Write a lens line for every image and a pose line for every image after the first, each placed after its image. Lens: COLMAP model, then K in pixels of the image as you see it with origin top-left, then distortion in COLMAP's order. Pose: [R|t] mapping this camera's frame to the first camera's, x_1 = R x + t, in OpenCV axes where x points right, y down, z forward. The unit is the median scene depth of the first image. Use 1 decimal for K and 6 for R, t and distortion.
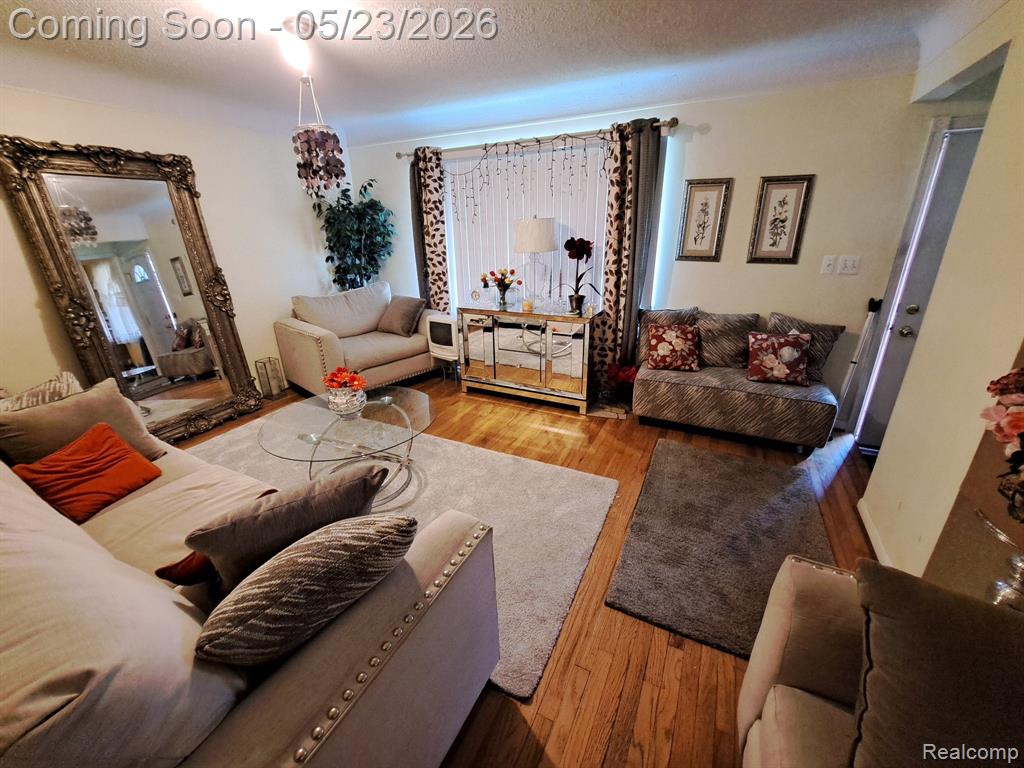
lens RADIAL K [[406.6, 0, 508.7], [0, 406.6, 386.9], [0, 0, 1]] dist [-0.016272, -0.000566]
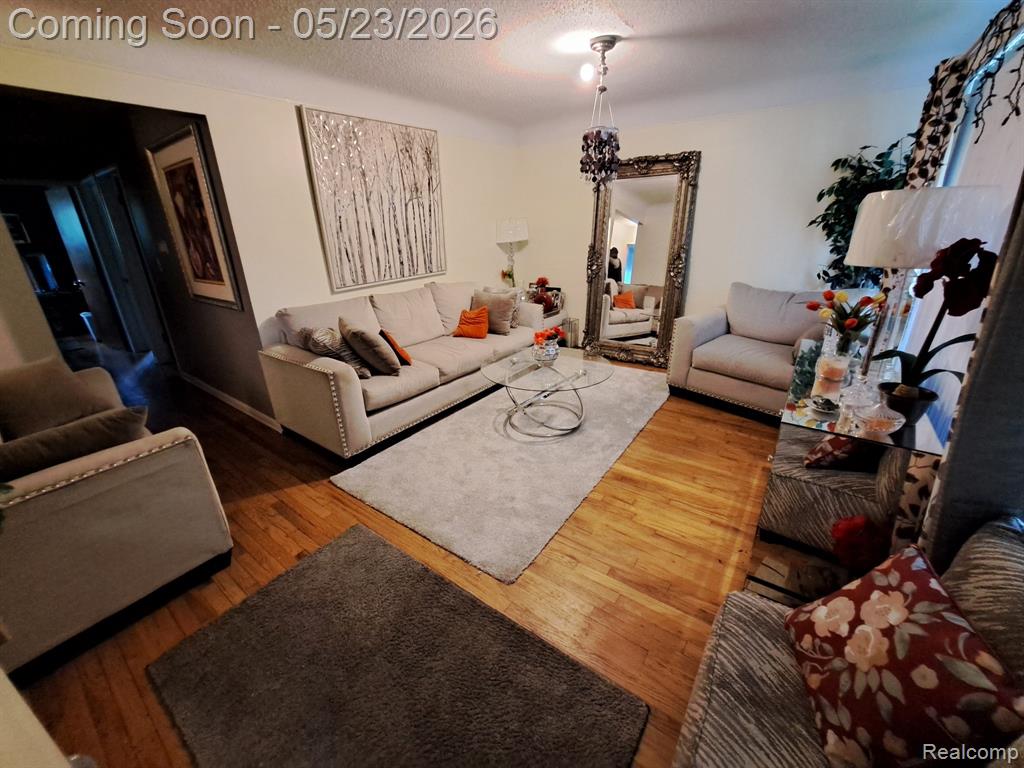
lens RADIAL K [[406.6, 0, 506.8], [0, 406.6, 383.7], [0, 0, 1]] dist [-0.016272, -0.000566]
pose [[-0.168495, 0.381667, -0.908812, 0.634282], [-0.329704, 0.847065, 0.416863, -0.286684], [0.928927, 0.369879, -0.016889, 0.718100]]
